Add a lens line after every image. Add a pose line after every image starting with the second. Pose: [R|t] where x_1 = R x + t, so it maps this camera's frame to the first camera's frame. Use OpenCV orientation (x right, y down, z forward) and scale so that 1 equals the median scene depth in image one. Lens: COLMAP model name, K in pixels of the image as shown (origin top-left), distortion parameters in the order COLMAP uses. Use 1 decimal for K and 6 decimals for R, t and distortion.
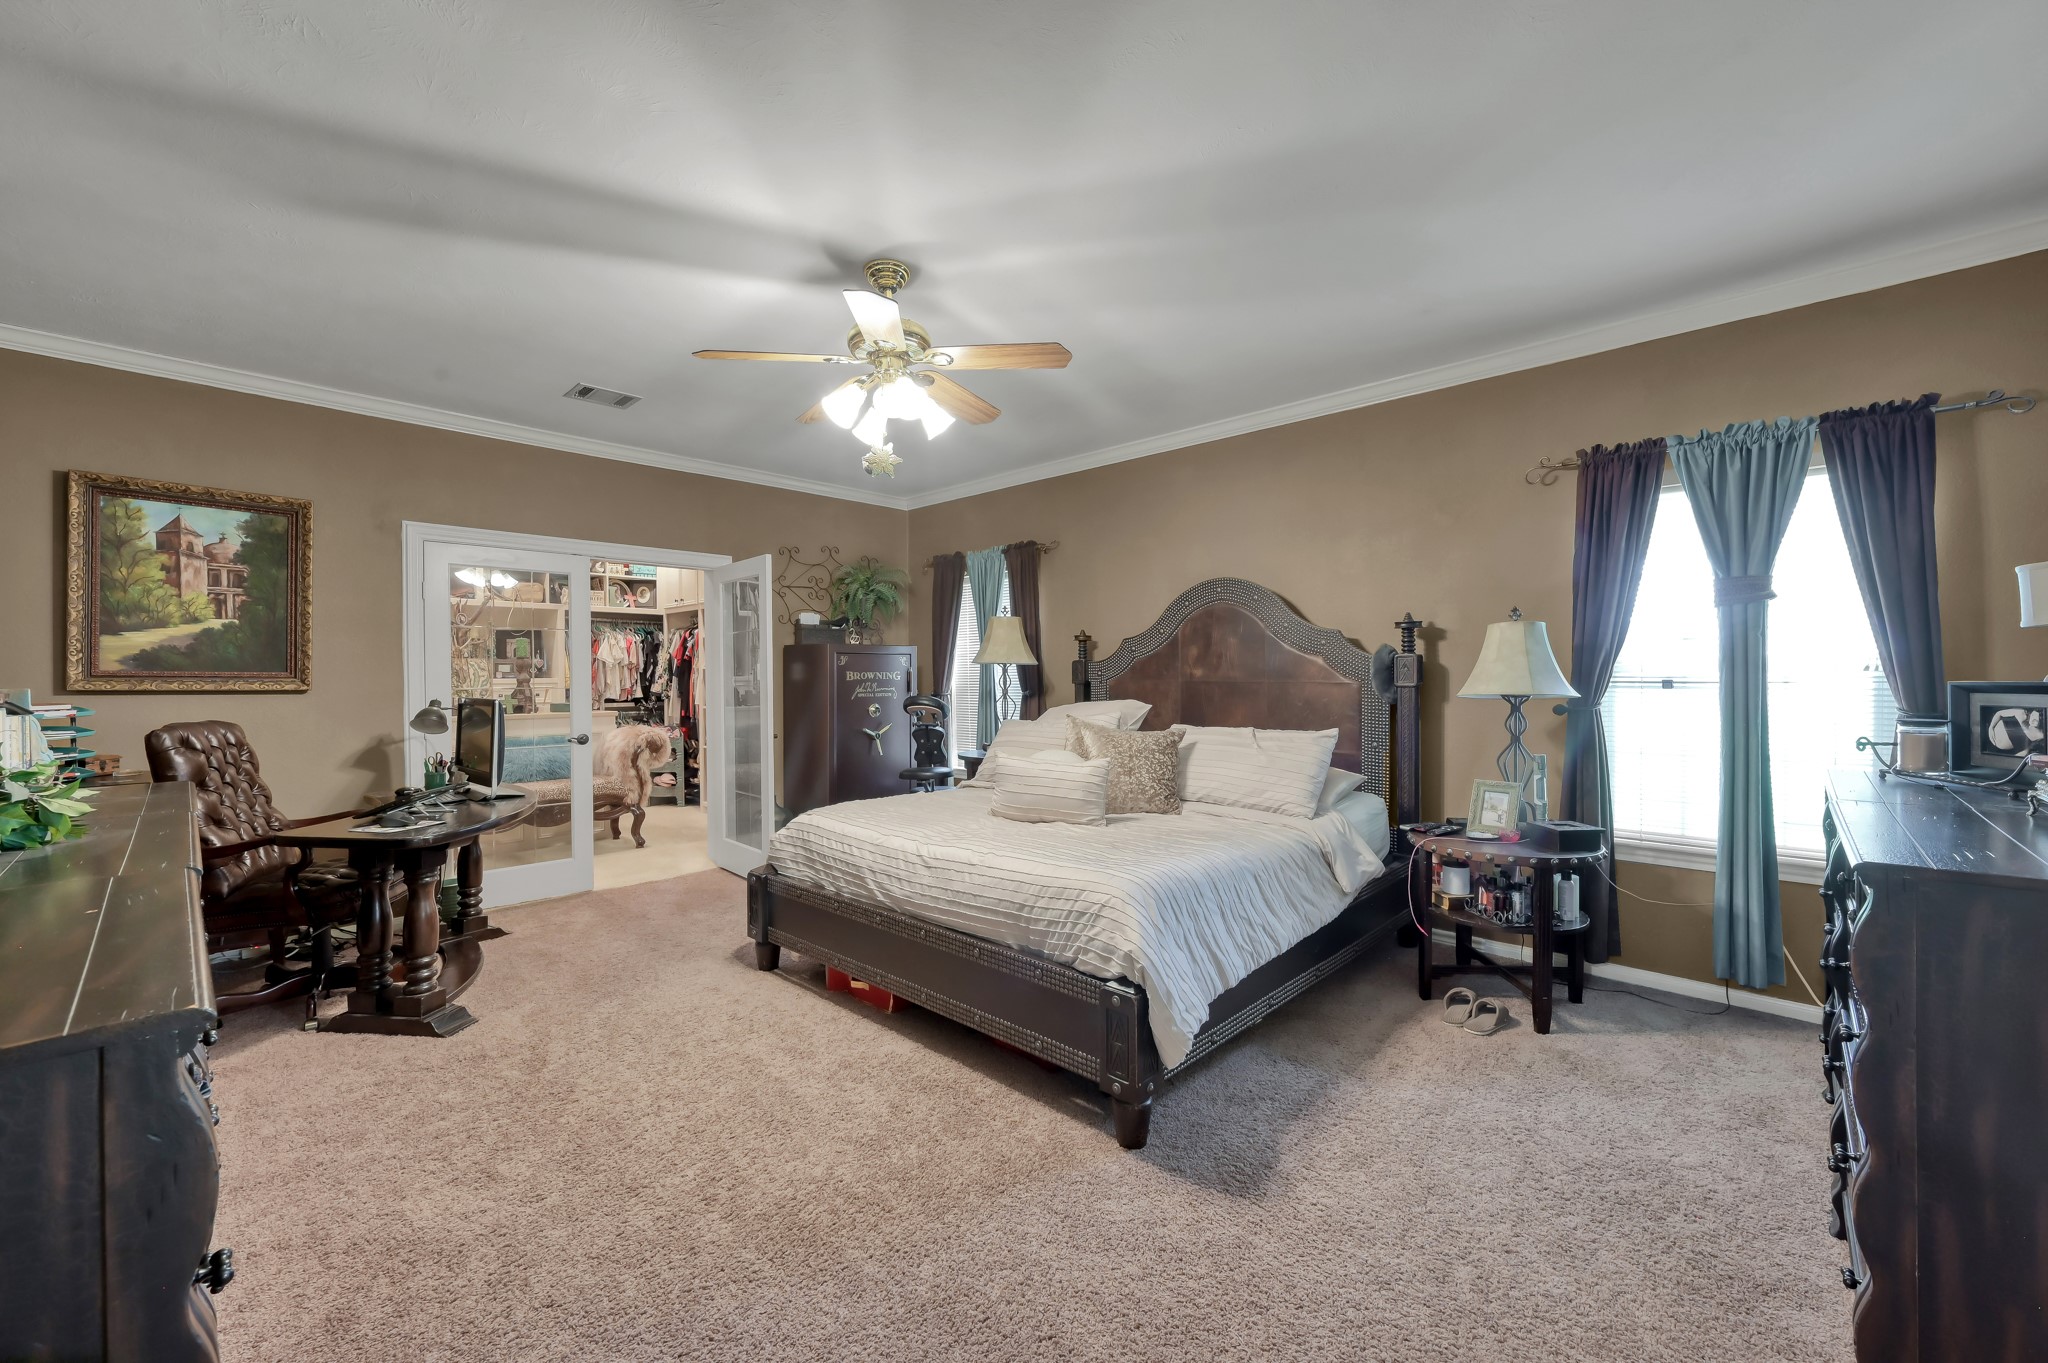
lens RADIAL K [[813.9, 0, 1024.0], [0, 813.9, 681.7], [0, 0, 1]] dist [-0.001244, 0.000369]
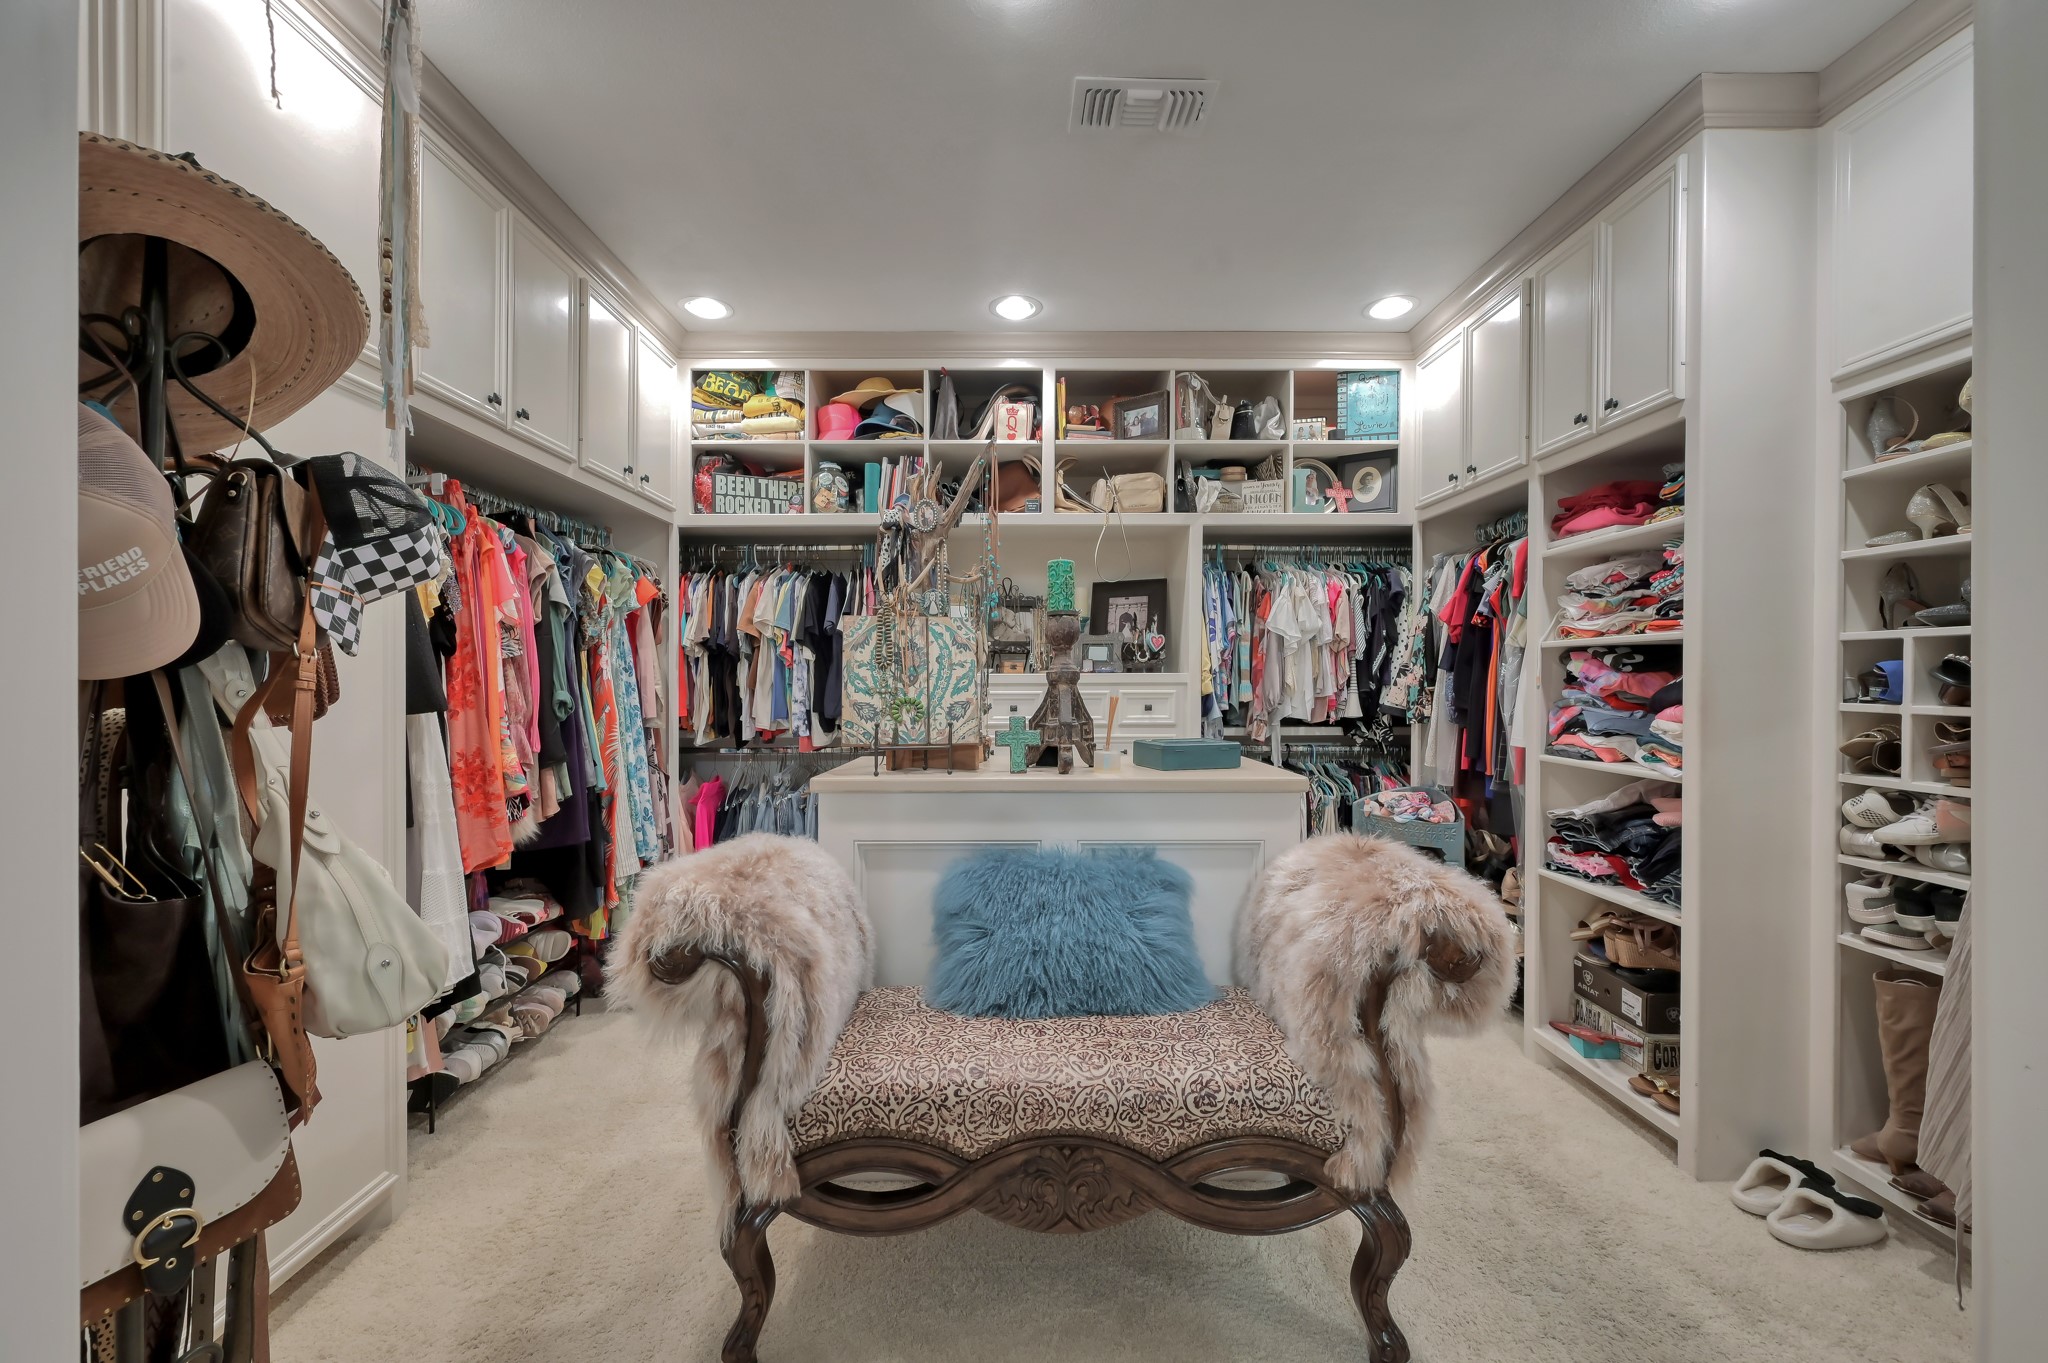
lens RADIAL K [[813.9, 0, 1015.9], [0, 813.9, 697.1], [0, 0, 1]] dist [-0.001244, 0.000369]
pose [[0.692222, 0.023153, -0.721313, -0.284238], [-0.008338, 0.999675, 0.024087, -0.000791], [0.721637, -0.010659, 0.692190, 0.567087]]
